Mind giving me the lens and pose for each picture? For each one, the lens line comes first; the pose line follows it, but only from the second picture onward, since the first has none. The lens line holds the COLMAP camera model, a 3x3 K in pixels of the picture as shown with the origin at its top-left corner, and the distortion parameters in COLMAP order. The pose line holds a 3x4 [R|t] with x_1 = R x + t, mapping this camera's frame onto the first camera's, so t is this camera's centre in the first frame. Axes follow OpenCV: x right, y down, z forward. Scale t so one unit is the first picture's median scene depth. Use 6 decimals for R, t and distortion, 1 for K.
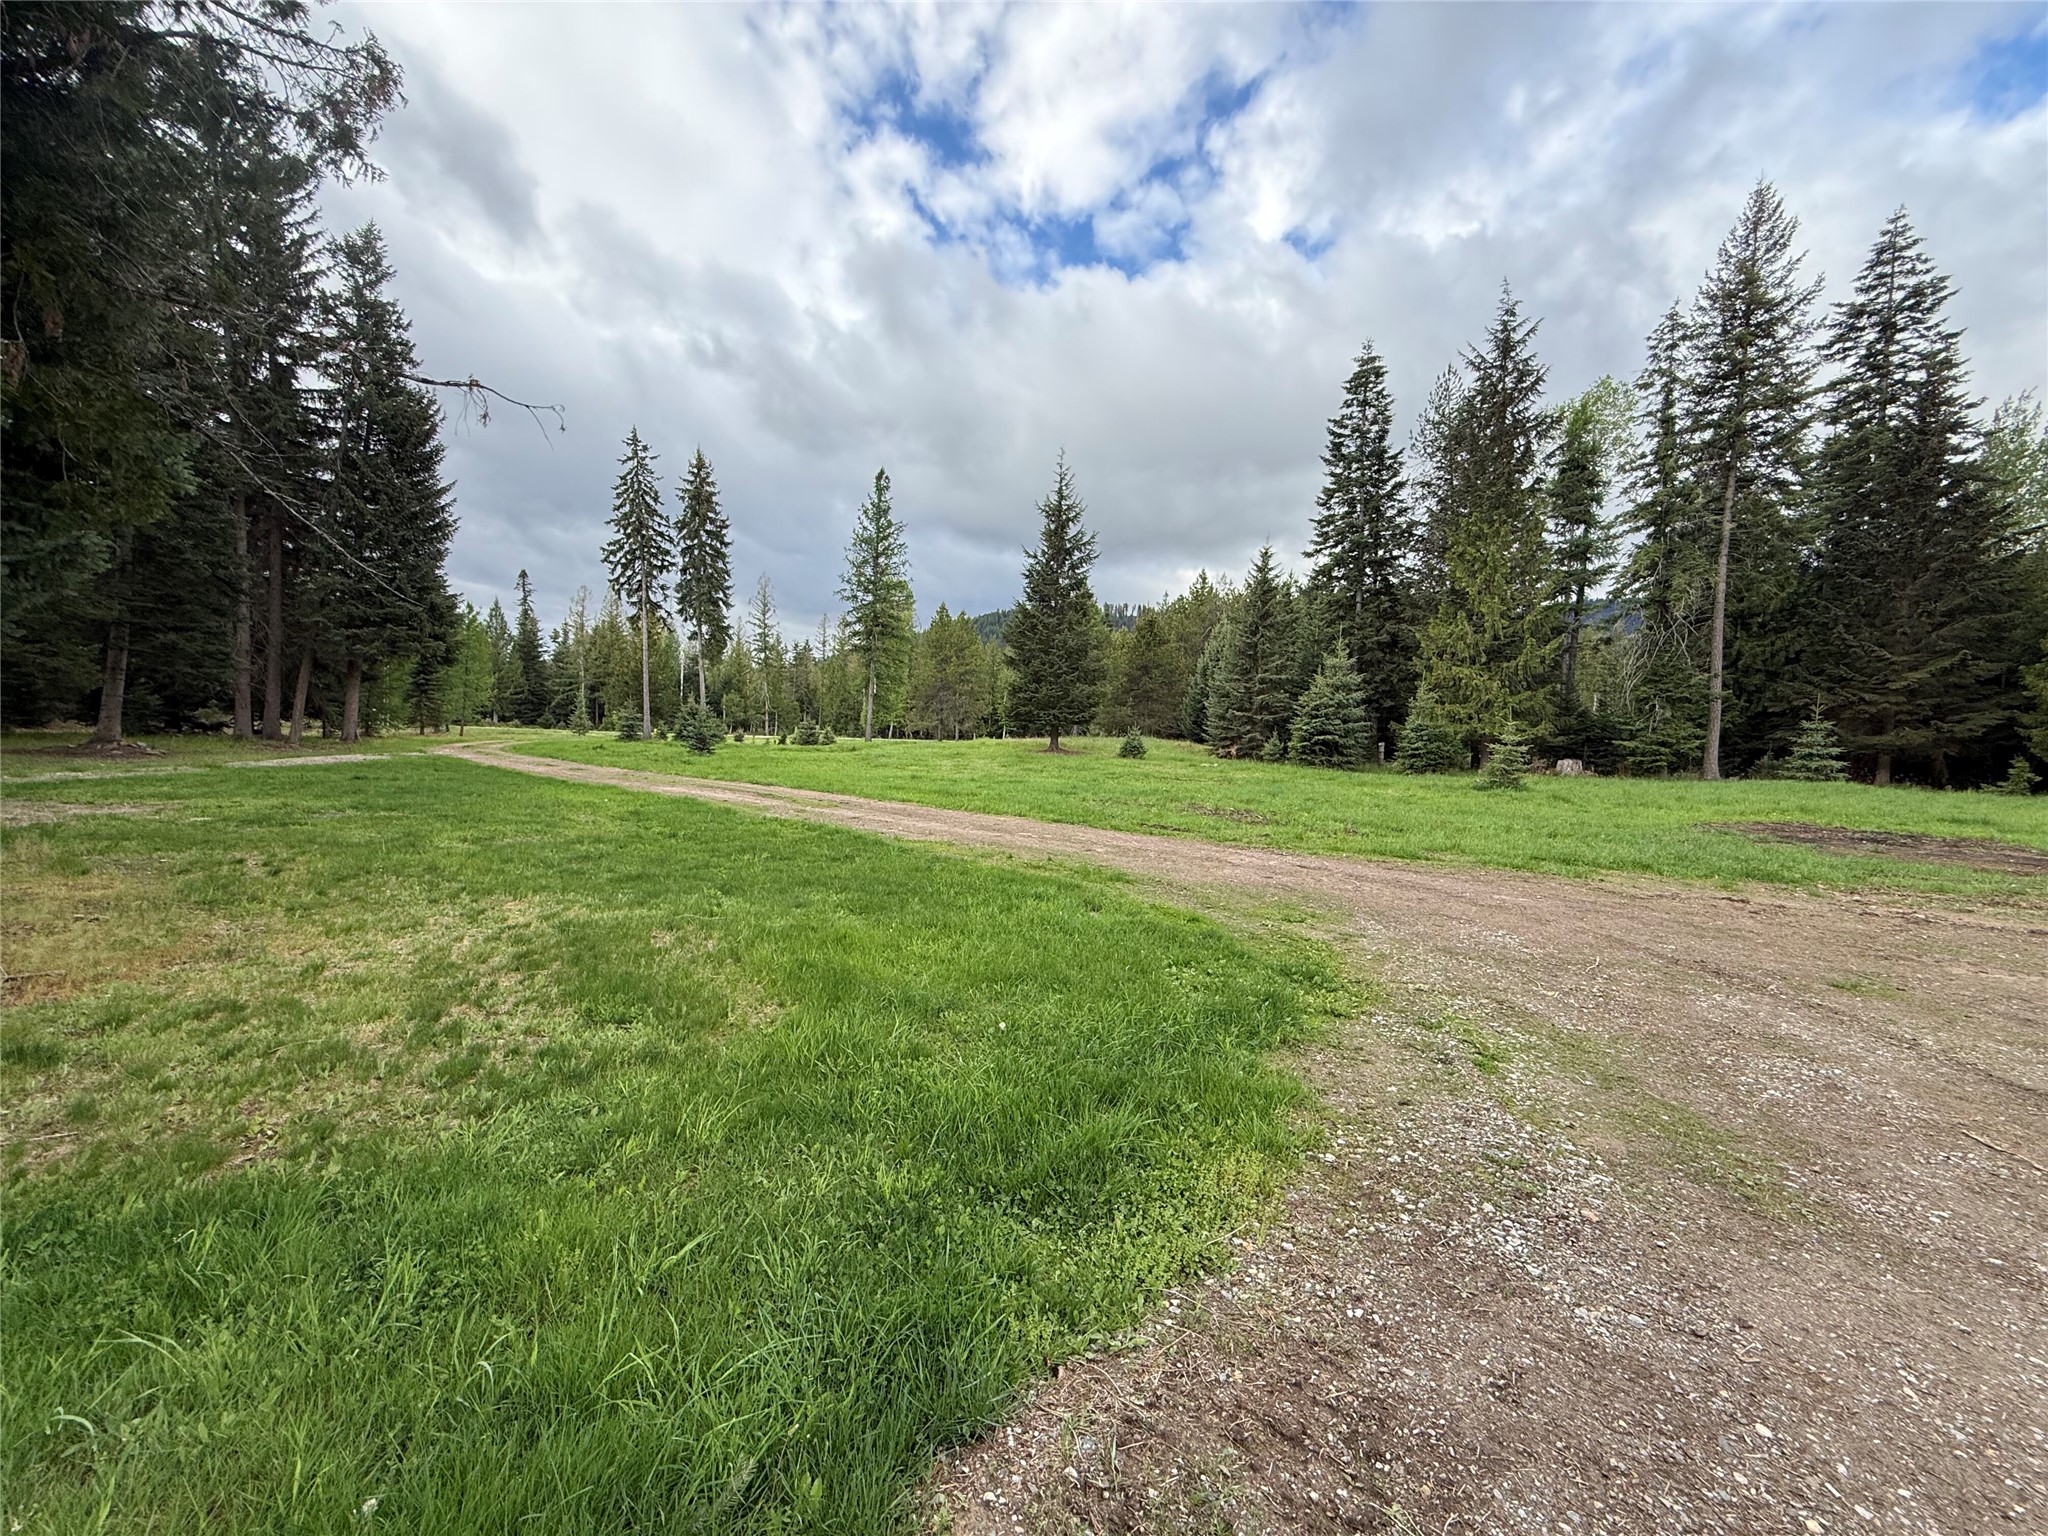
lens RADIAL K [[810.7, 0, 1024.9], [0, 810.7, 767.9], [0, 0, 1]] dist [0.001137, -0.000336]
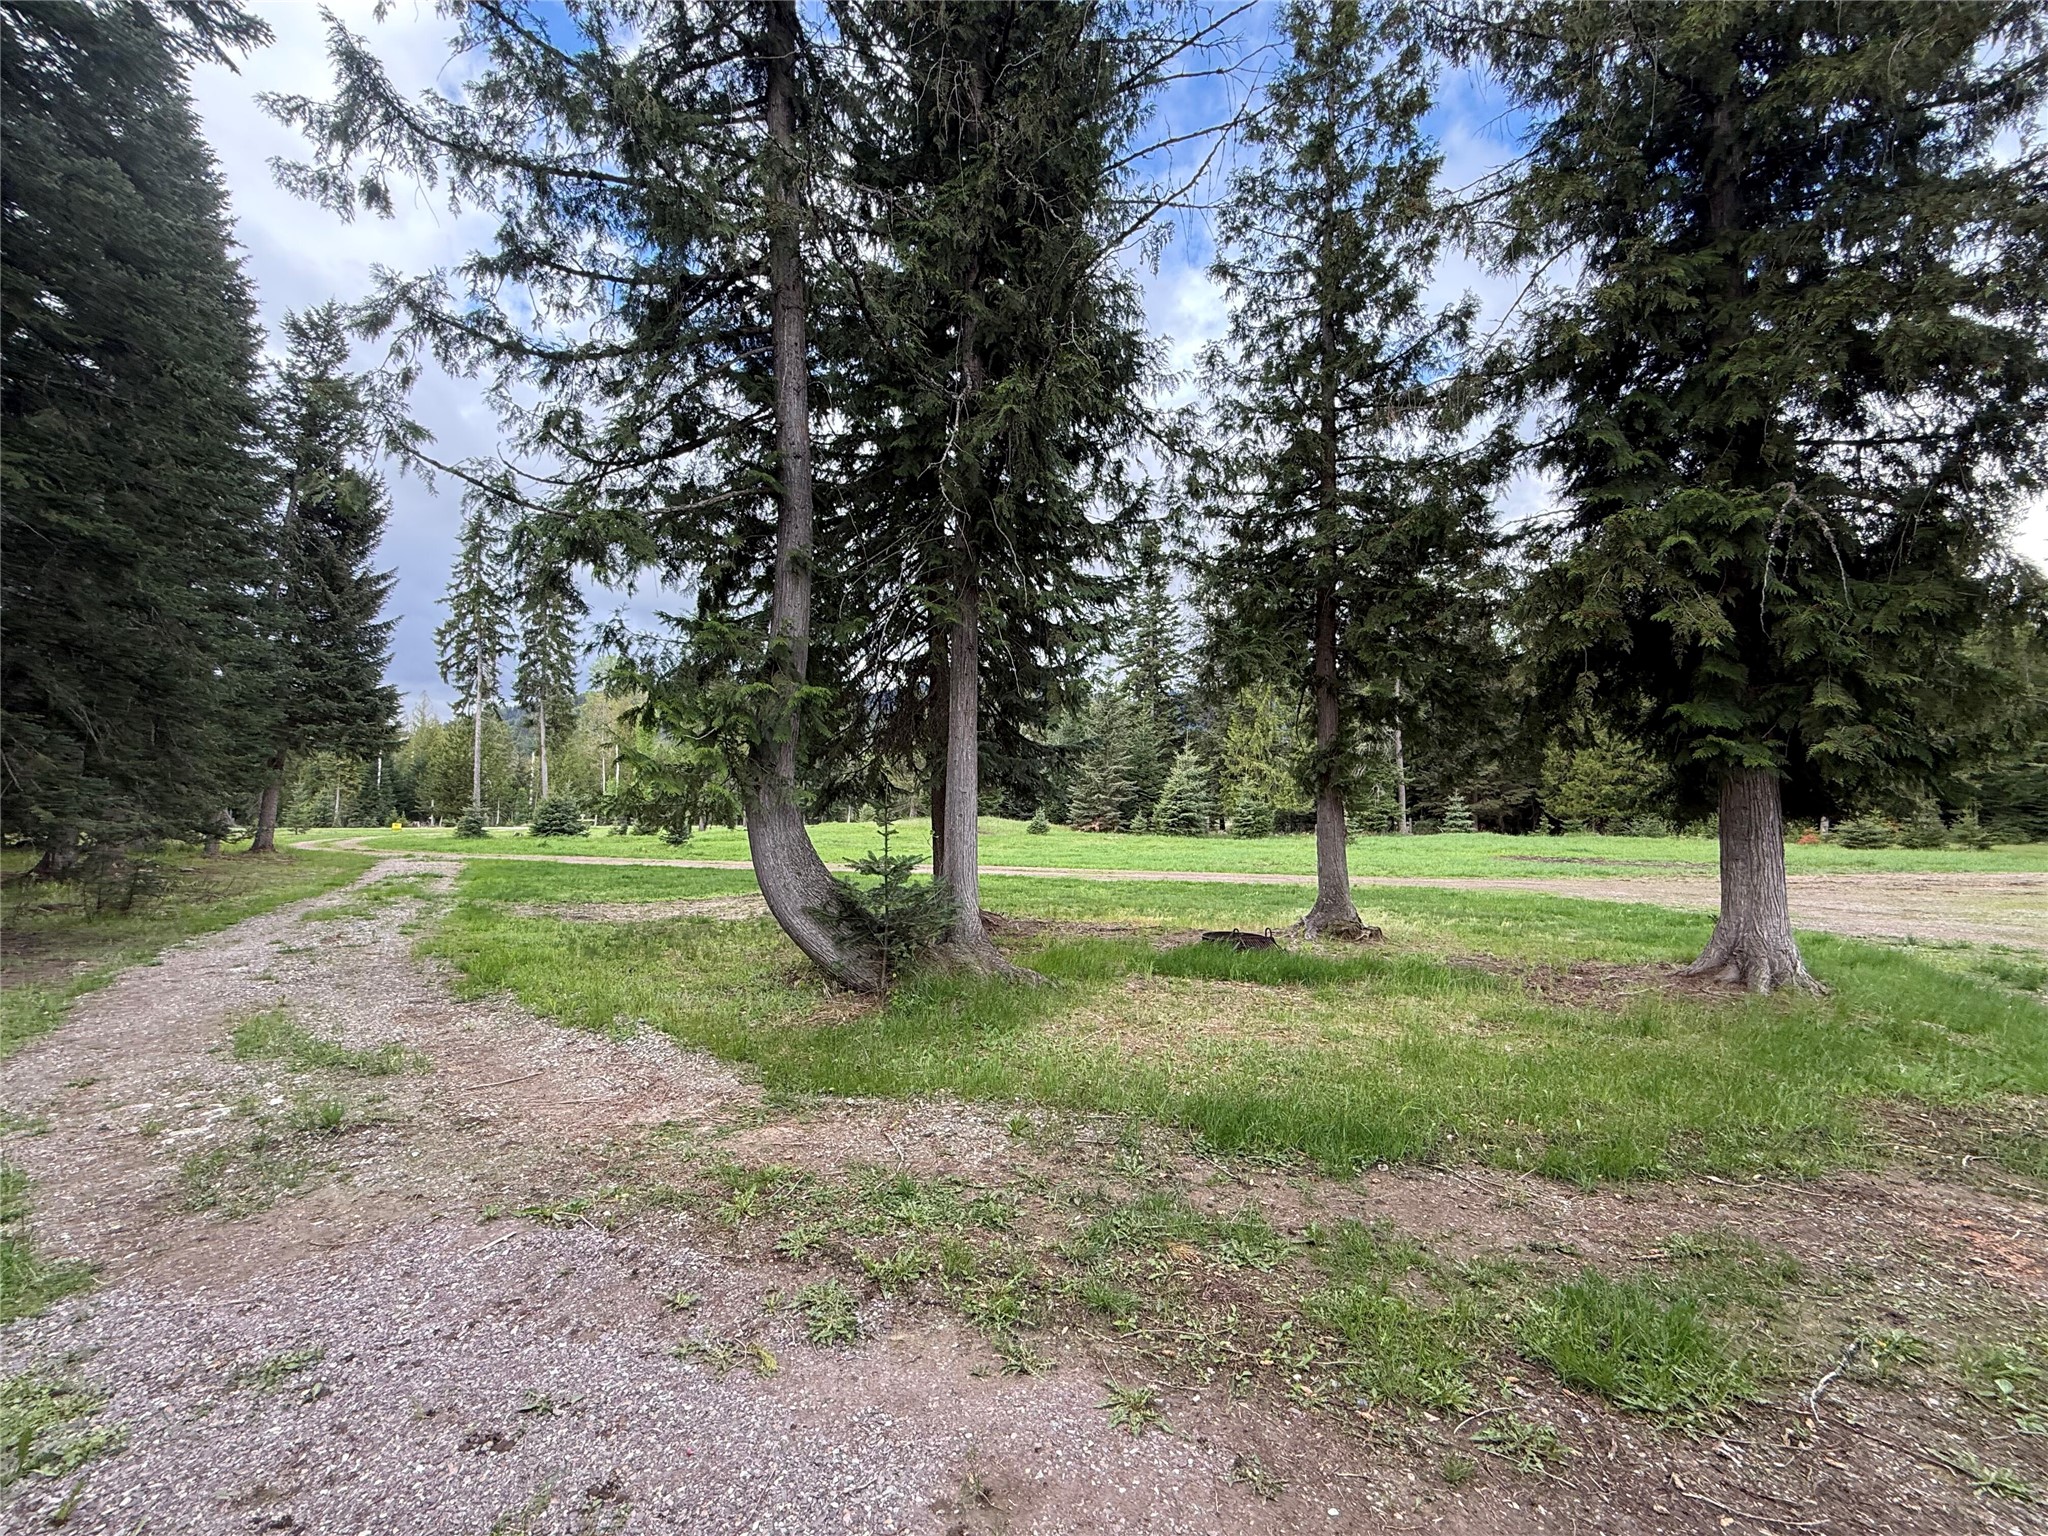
lens RADIAL K [[810.7, 0, 1019.7], [0, 810.7, 768.0], [0, 0, 1]] dist [0.001137, -0.000336]
pose [[0.915040, -0.004397, 0.403340, -0.435571], [0.042549, 0.995414, -0.085679, -0.010090], [-0.401113, 0.095562, 0.911030, -0.134077]]
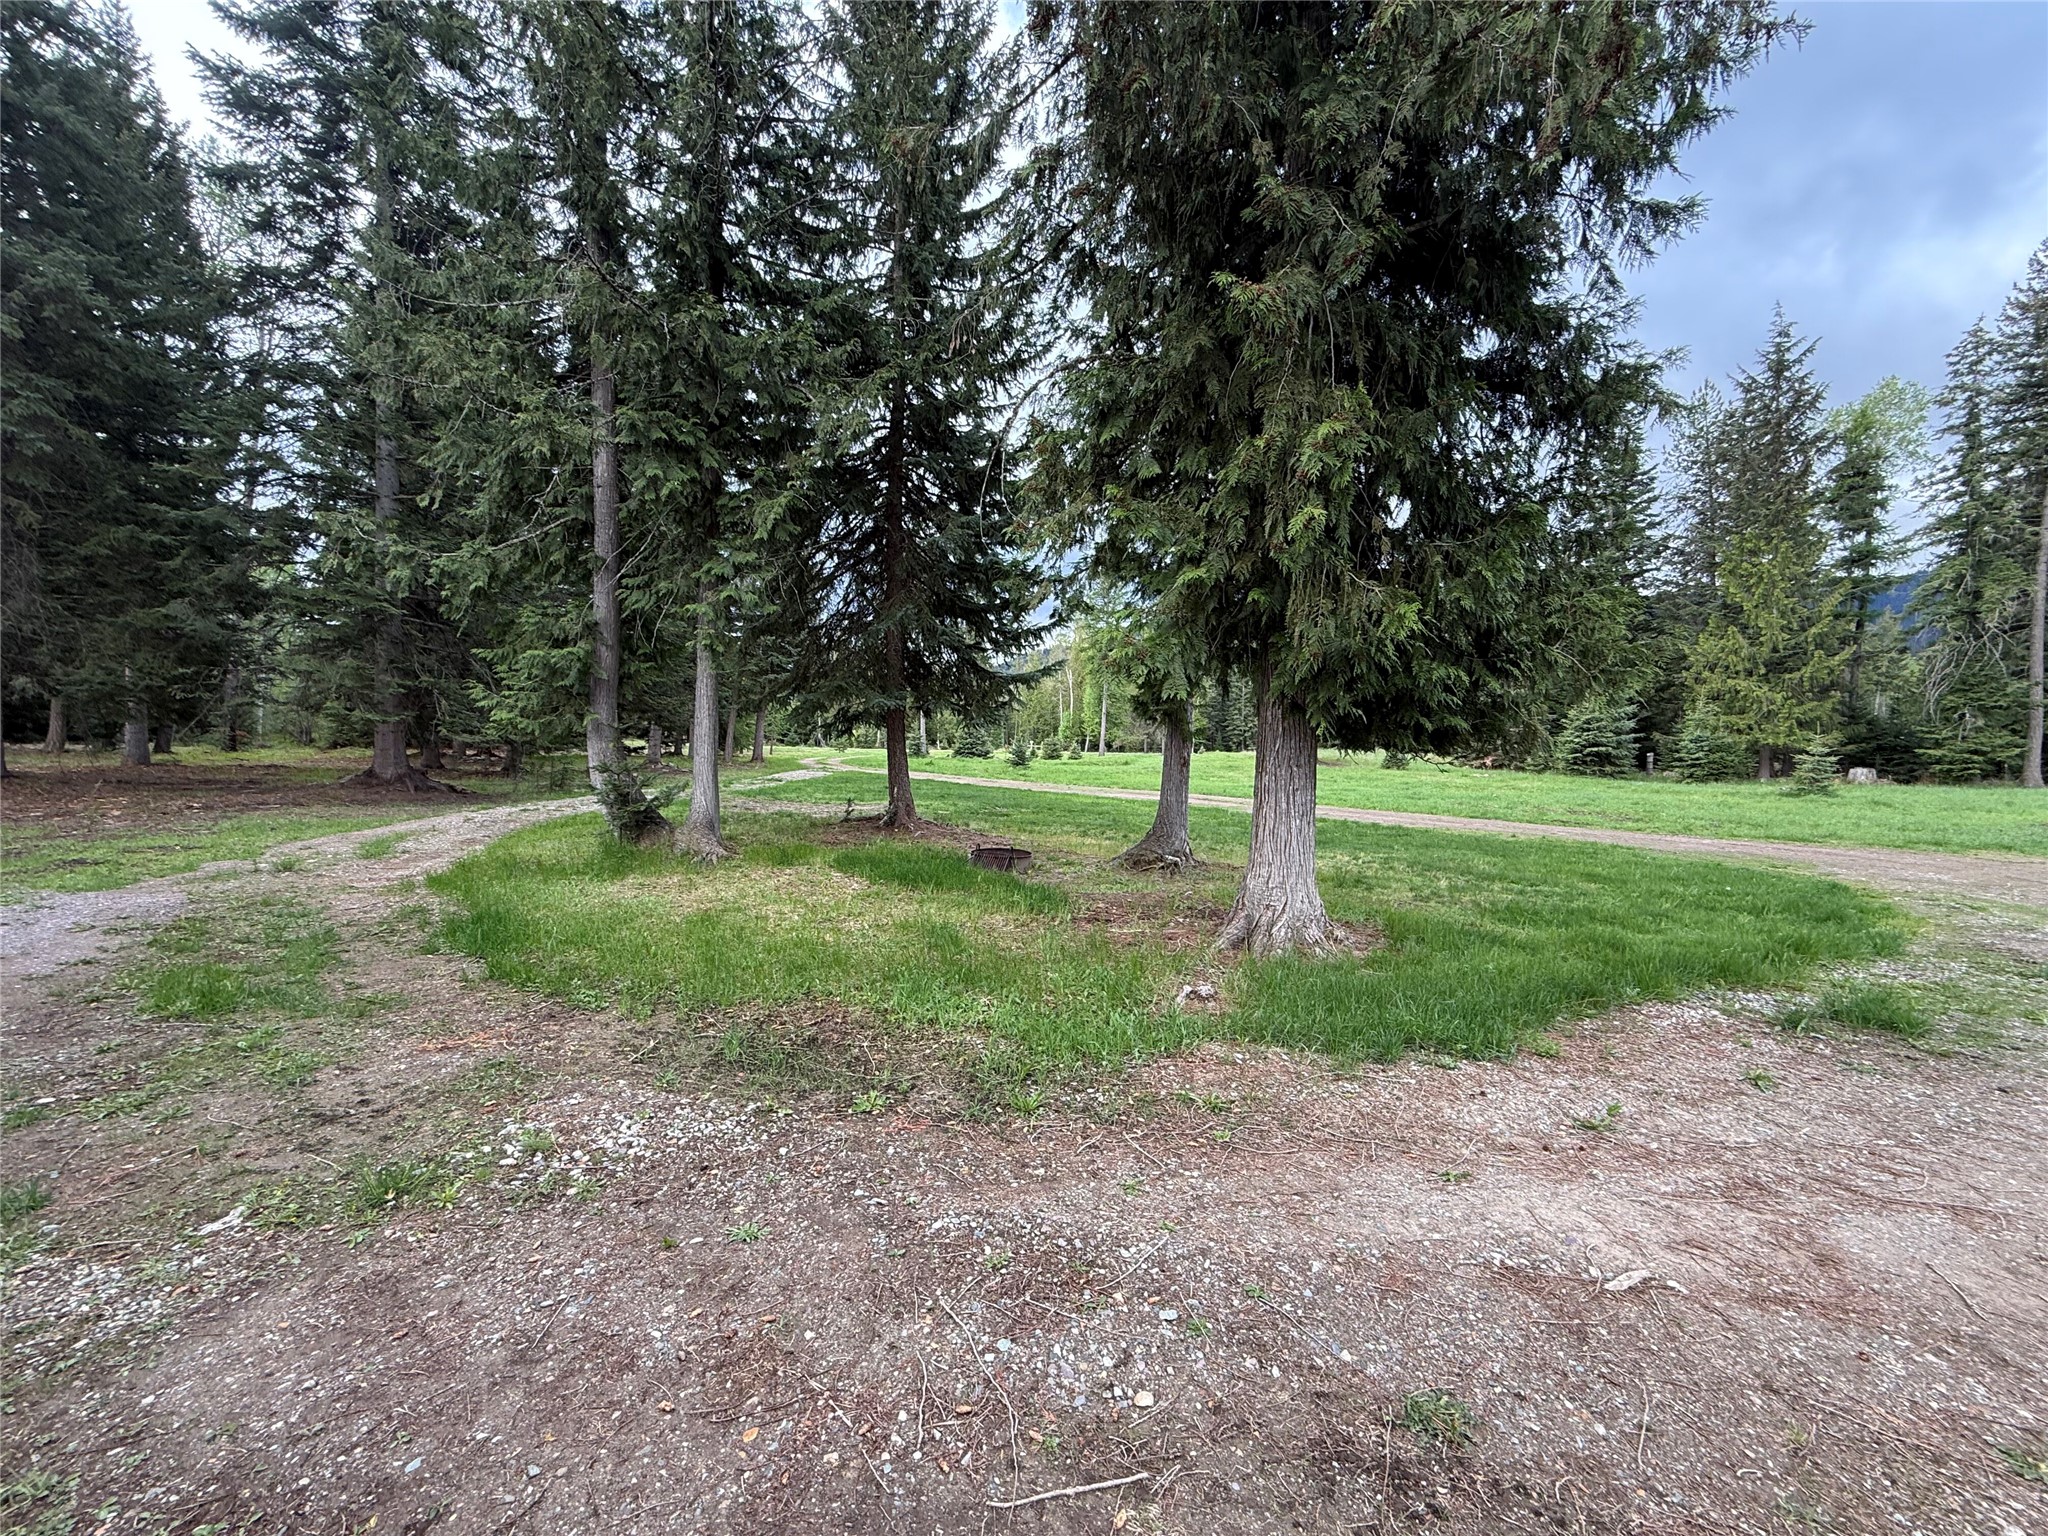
lens RADIAL K [[810.7, 0, 1023.2], [0, 810.7, 766.2], [0, 0, 1]] dist [0.001137, -0.000336]
pose [[0.983836, -0.006739, -0.178943, -0.186604], [0.003924, 0.999863, -0.016078, -0.000369], [0.179027, 0.015116, 0.983728, -0.193966]]
